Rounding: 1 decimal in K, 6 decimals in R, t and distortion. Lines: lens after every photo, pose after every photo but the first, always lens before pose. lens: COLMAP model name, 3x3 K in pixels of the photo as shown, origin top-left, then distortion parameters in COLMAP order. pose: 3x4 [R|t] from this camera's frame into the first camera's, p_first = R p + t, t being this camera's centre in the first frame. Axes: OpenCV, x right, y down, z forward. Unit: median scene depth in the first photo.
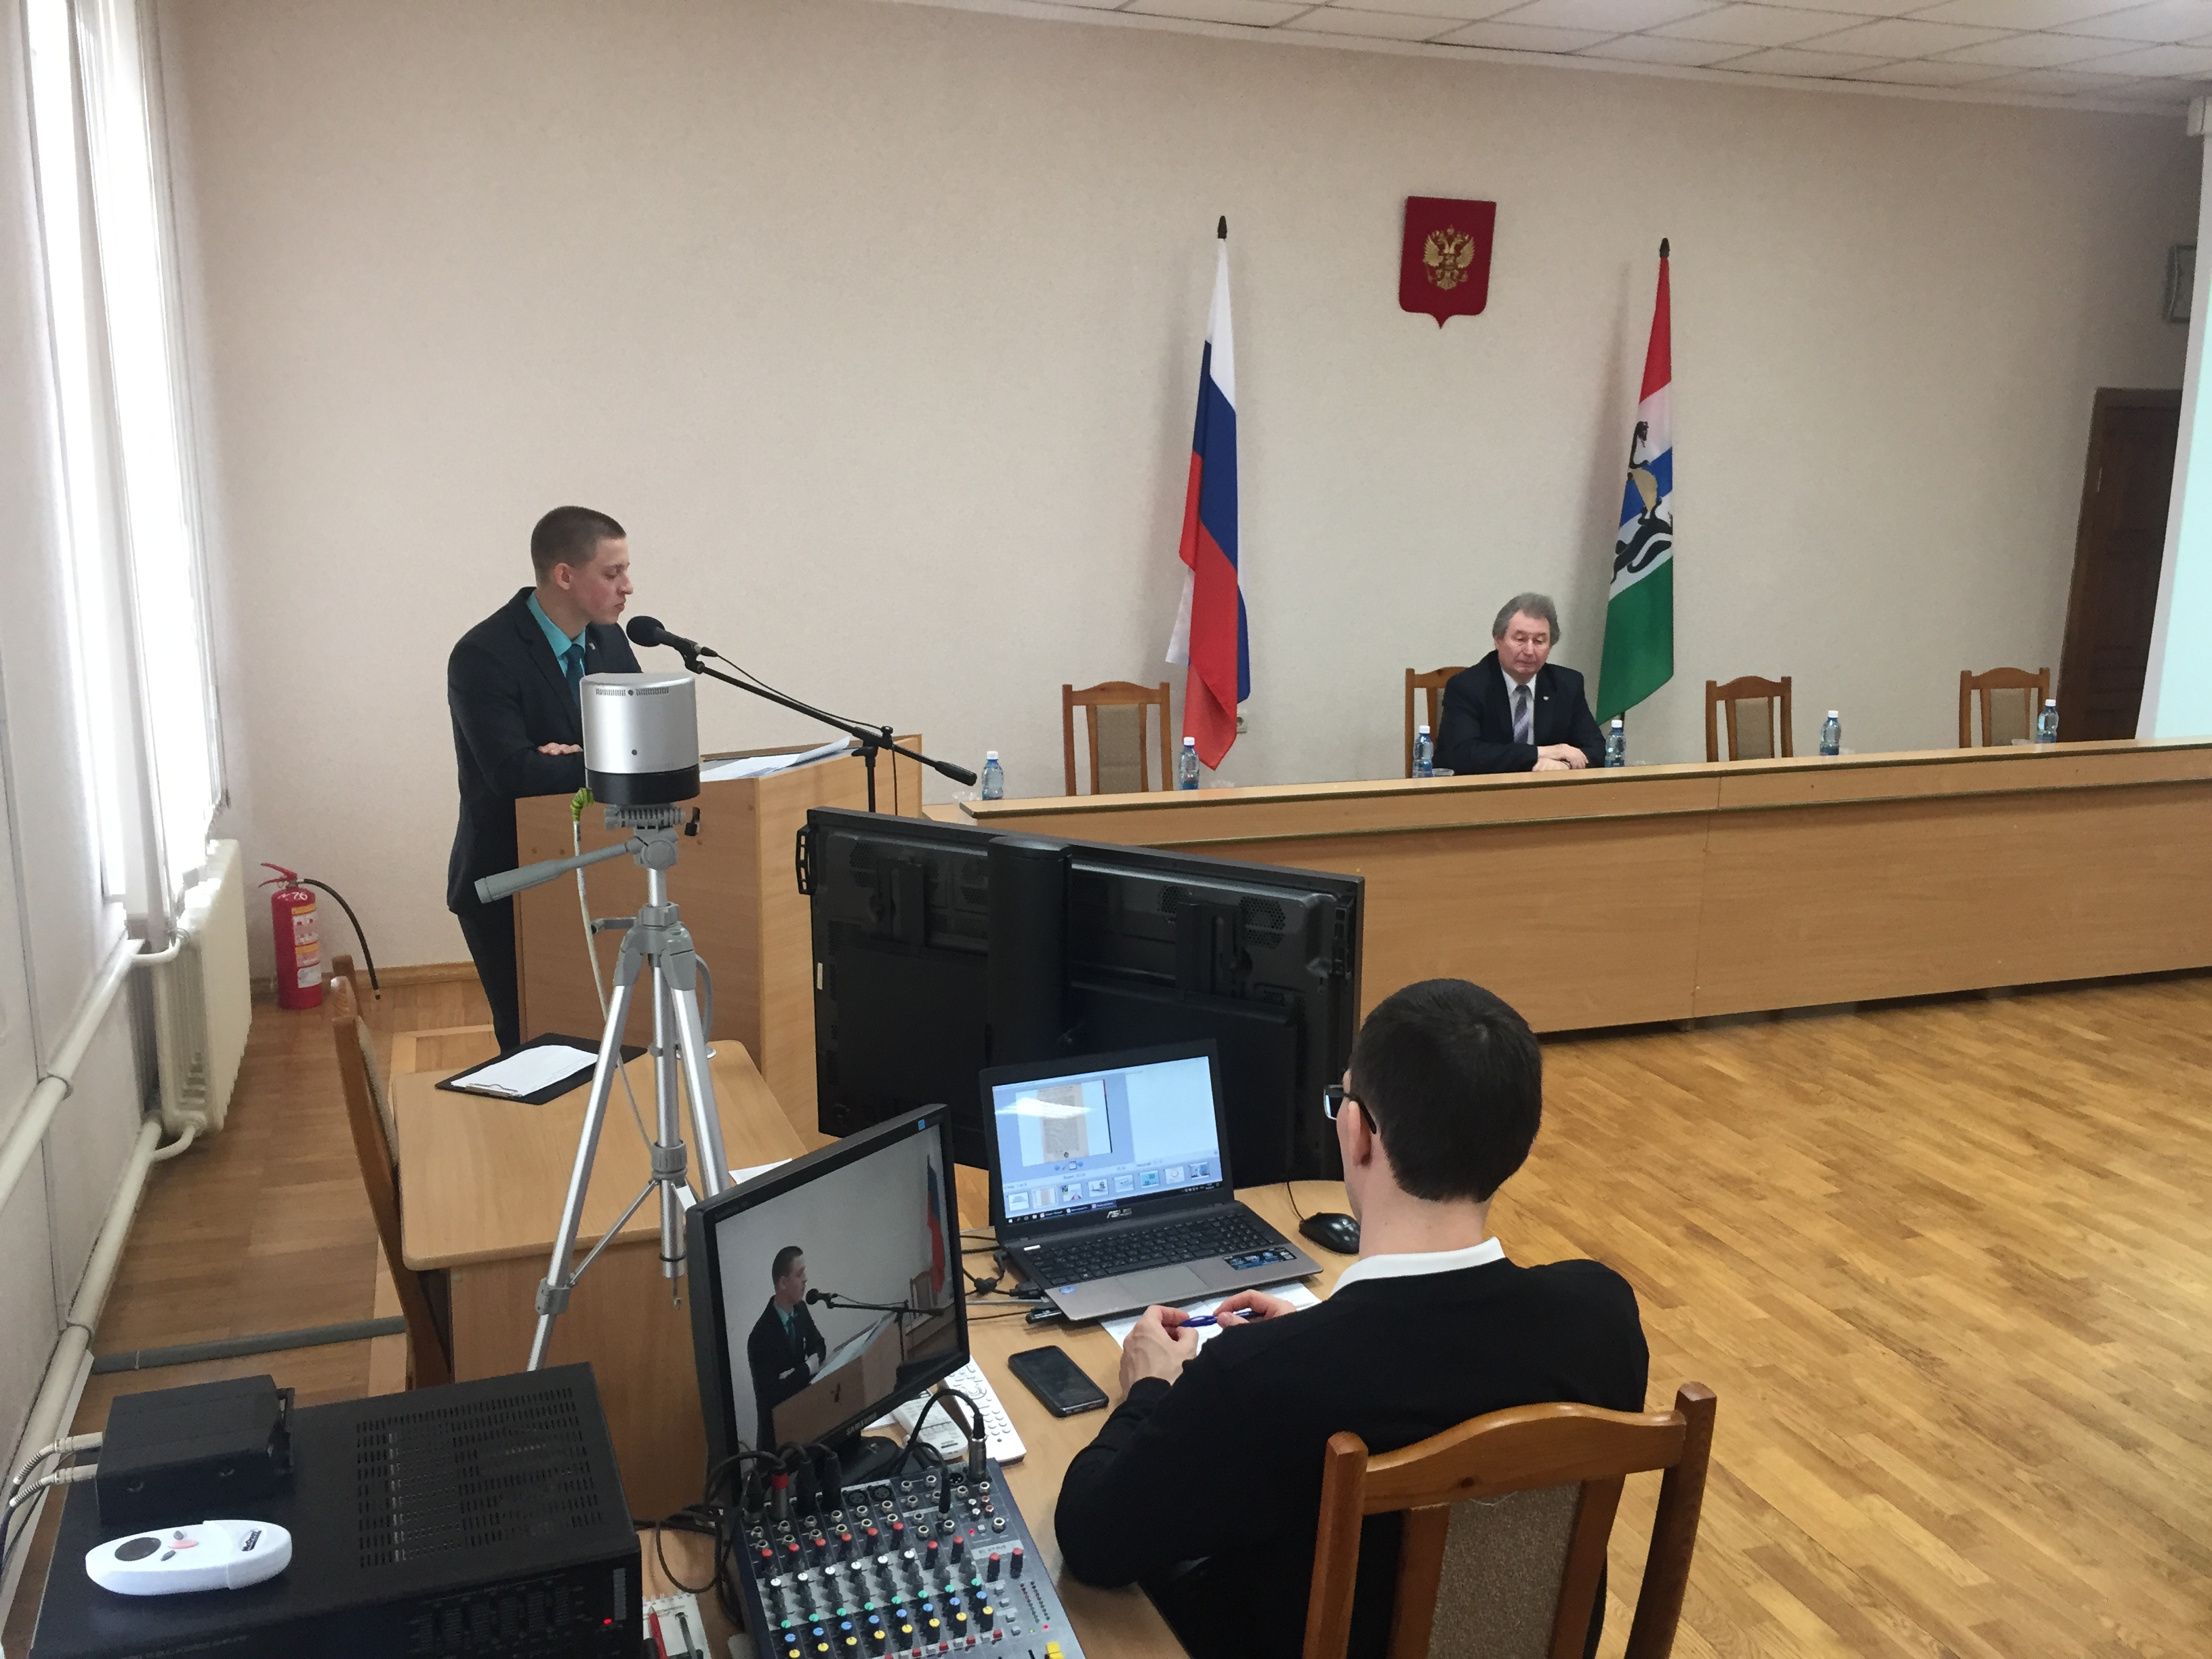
lens RADIAL K [[1886.0, 0, 1103.2], [0, 1886.0, 831.7], [0, 0, 1]] dist [0.084264, -0.086714]
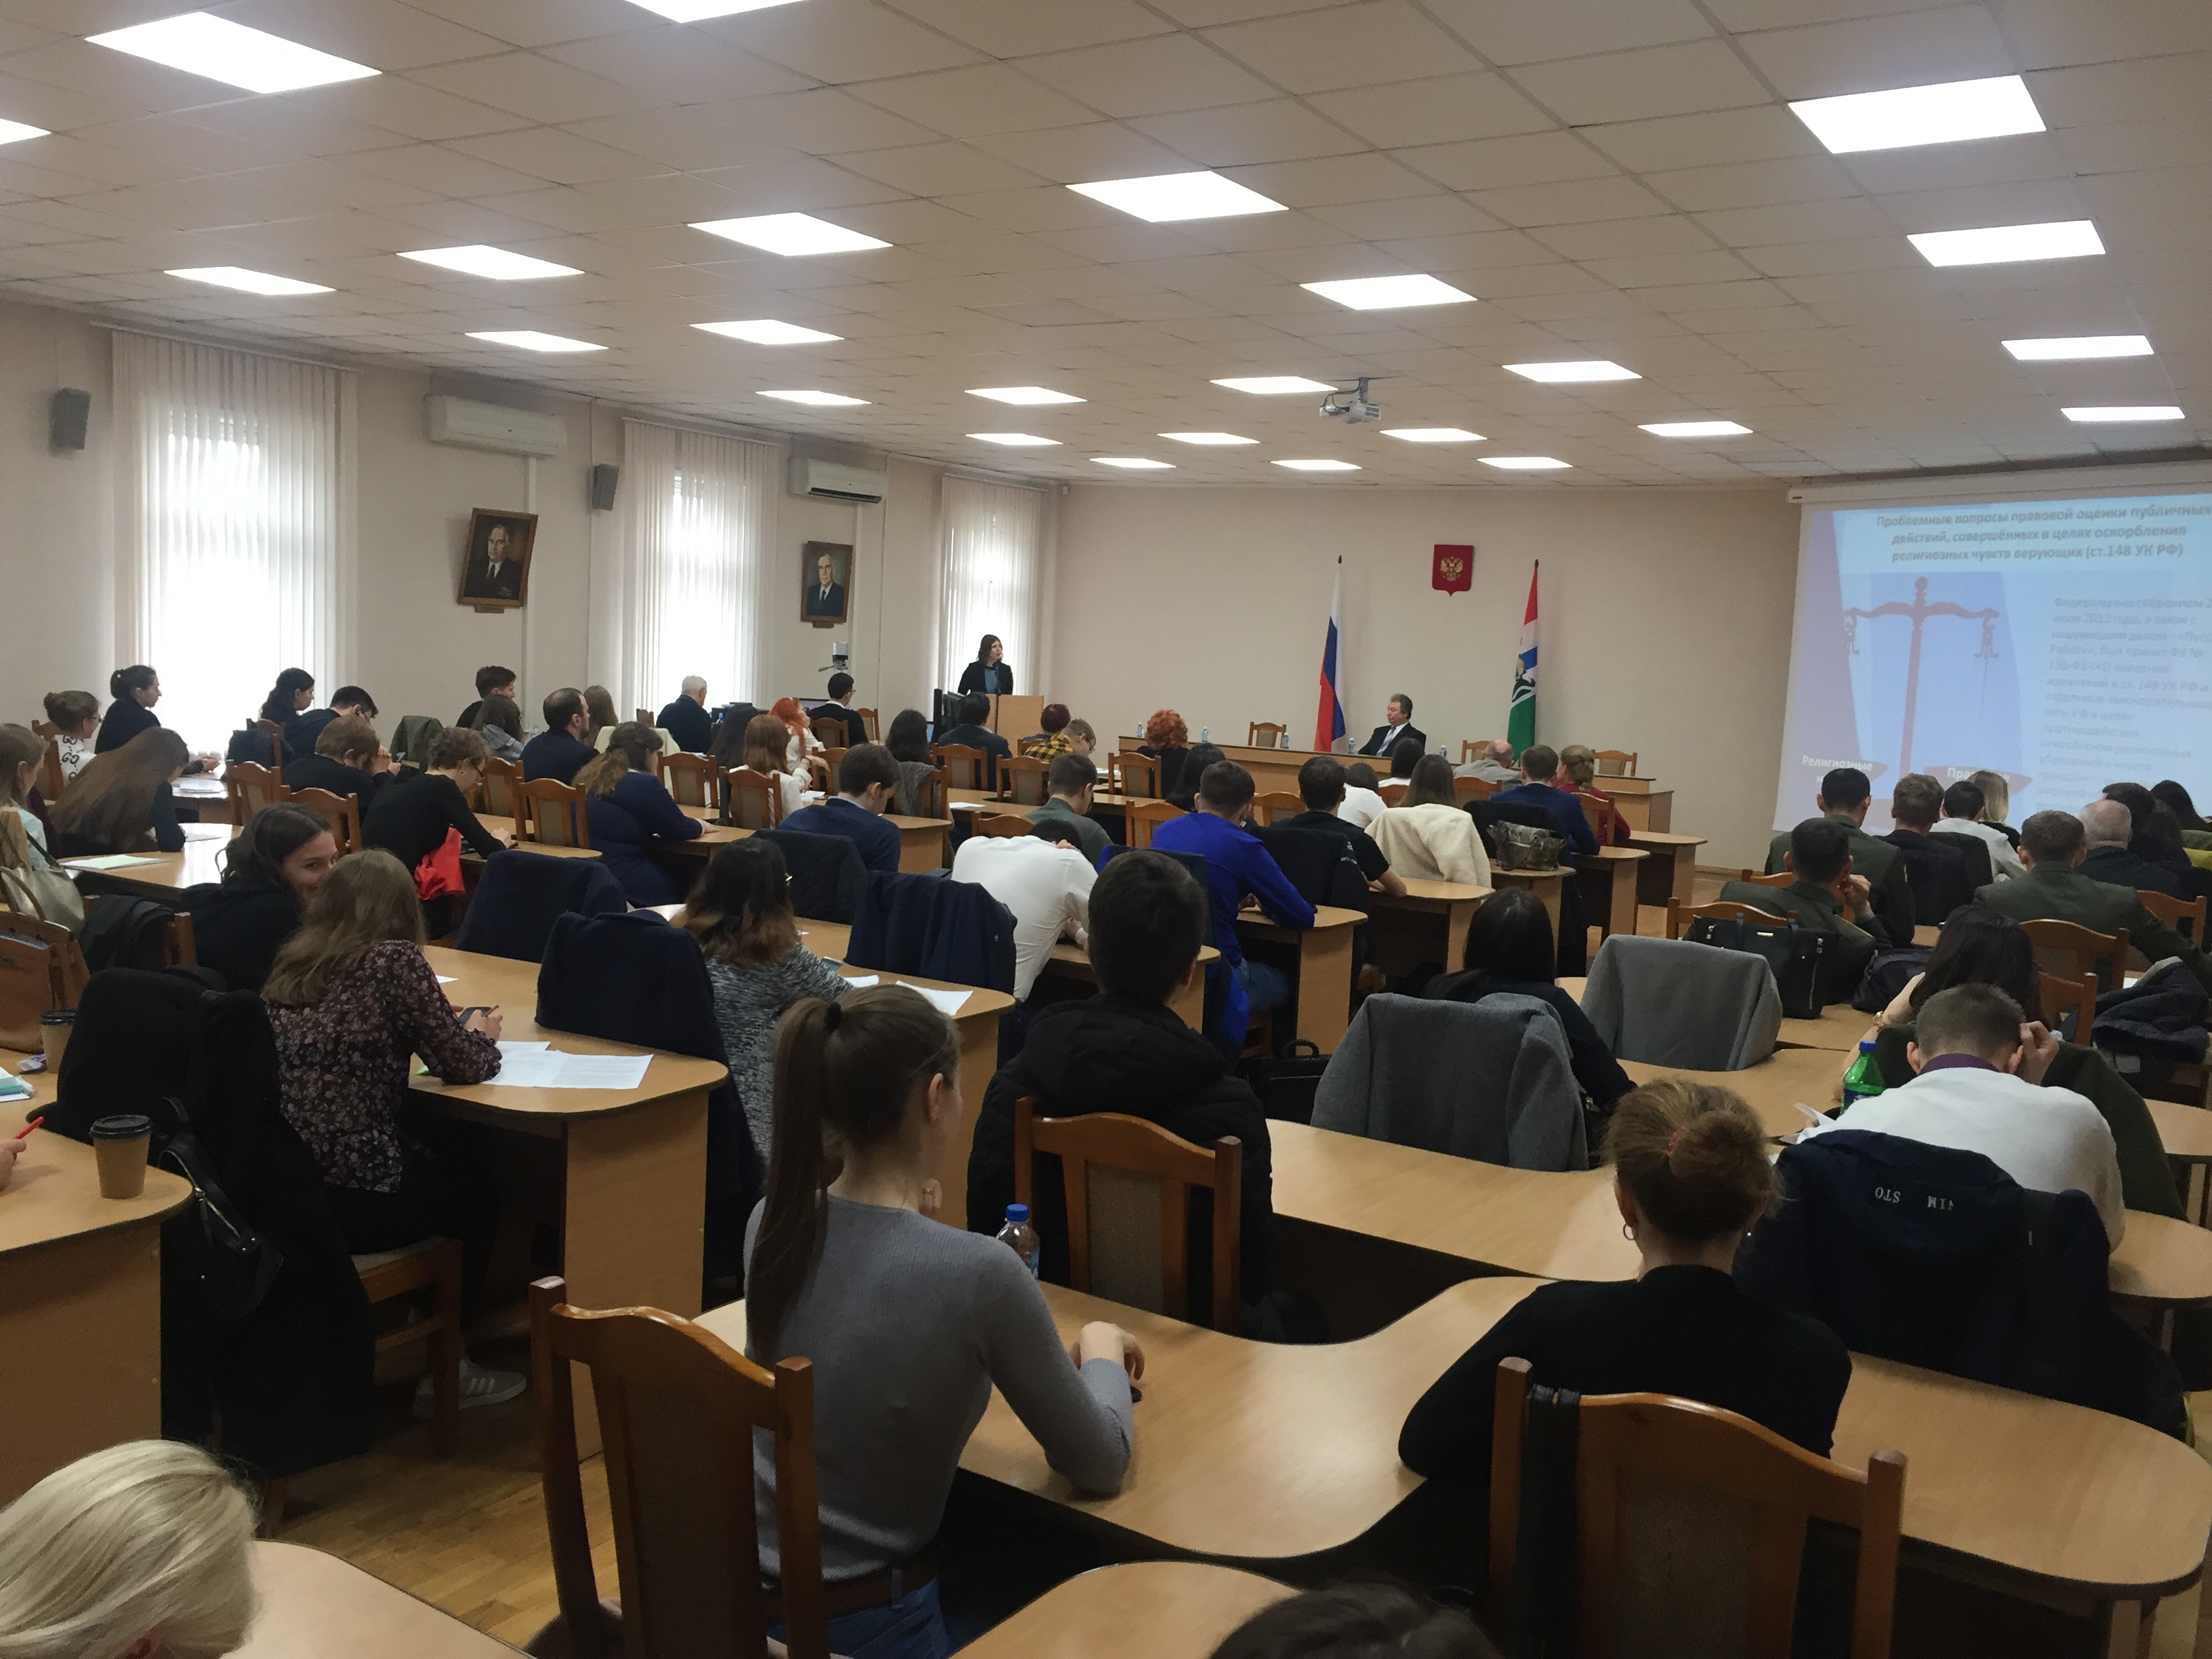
lens RADIAL K [[1886.0, 0, 1109.9], [0, 1886.0, 823.7], [0, 0, 1]] dist [0.084264, -0.086714]
pose [[0.634681, 0.095611, -0.766837, 1.883412], [-0.202399, 0.978243, -0.045548, 0.223414], [0.745798, 0.184116, 0.640224, -0.843063]]
